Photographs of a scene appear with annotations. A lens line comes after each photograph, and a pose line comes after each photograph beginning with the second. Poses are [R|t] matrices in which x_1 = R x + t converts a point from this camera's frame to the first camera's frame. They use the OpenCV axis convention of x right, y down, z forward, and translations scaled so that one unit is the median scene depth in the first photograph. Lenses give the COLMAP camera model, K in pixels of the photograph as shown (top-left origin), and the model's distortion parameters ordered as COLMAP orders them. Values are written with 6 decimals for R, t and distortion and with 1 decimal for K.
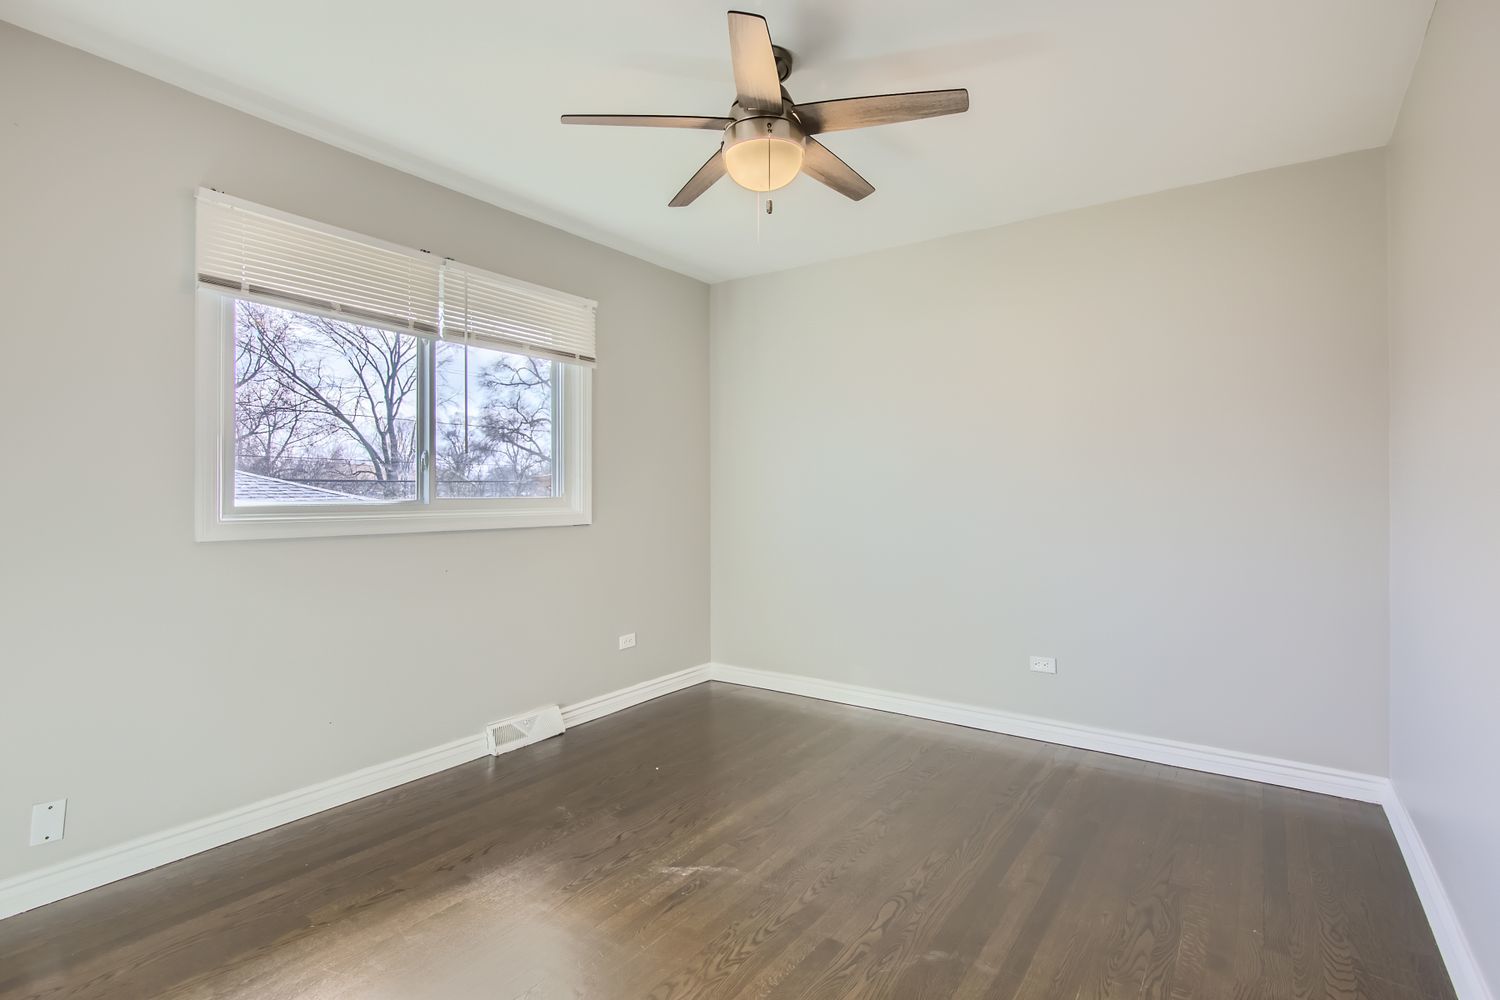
lens RADIAL K [[739.8, 0, 757.5], [0, 739.8, 515.1], [0, 0, 1]] dist [0.004635, 0.000899]
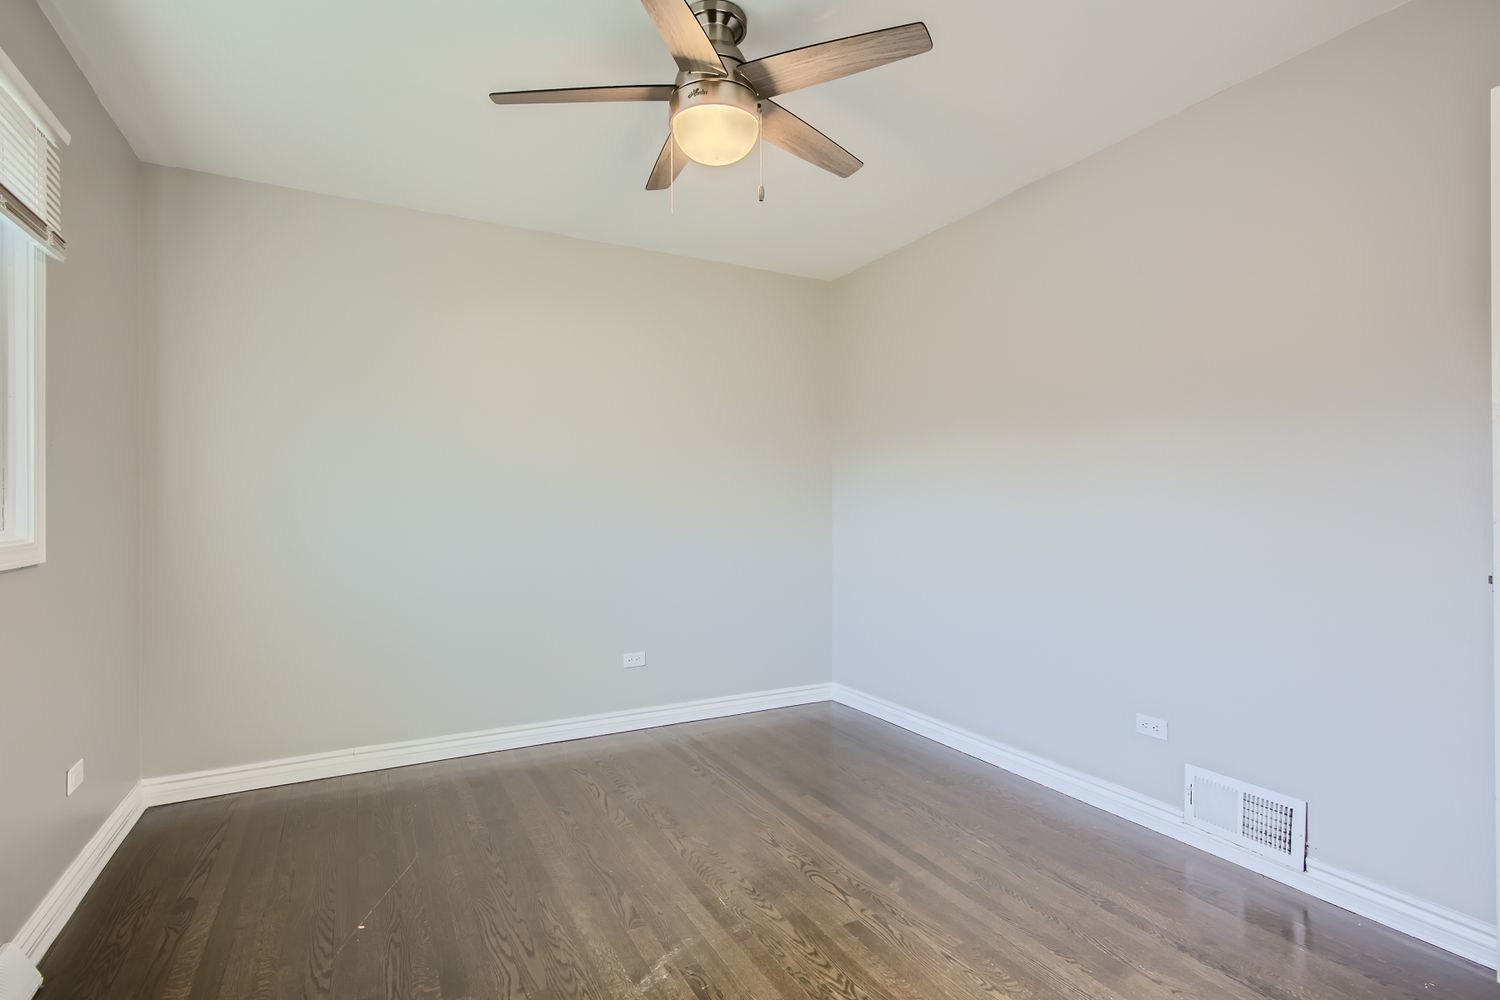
lens RADIAL K [[739.8, 0, 757.5], [0, 739.8, 515.1], [0, 0, 1]] dist [0.004635, 0.000899]
pose [[0.451807, -0.021447, 0.891858, -0.739657], [0.031346, 0.999475, 0.008156, -0.016617], [-0.891565, 0.024271, 0.452242, 0.523132]]
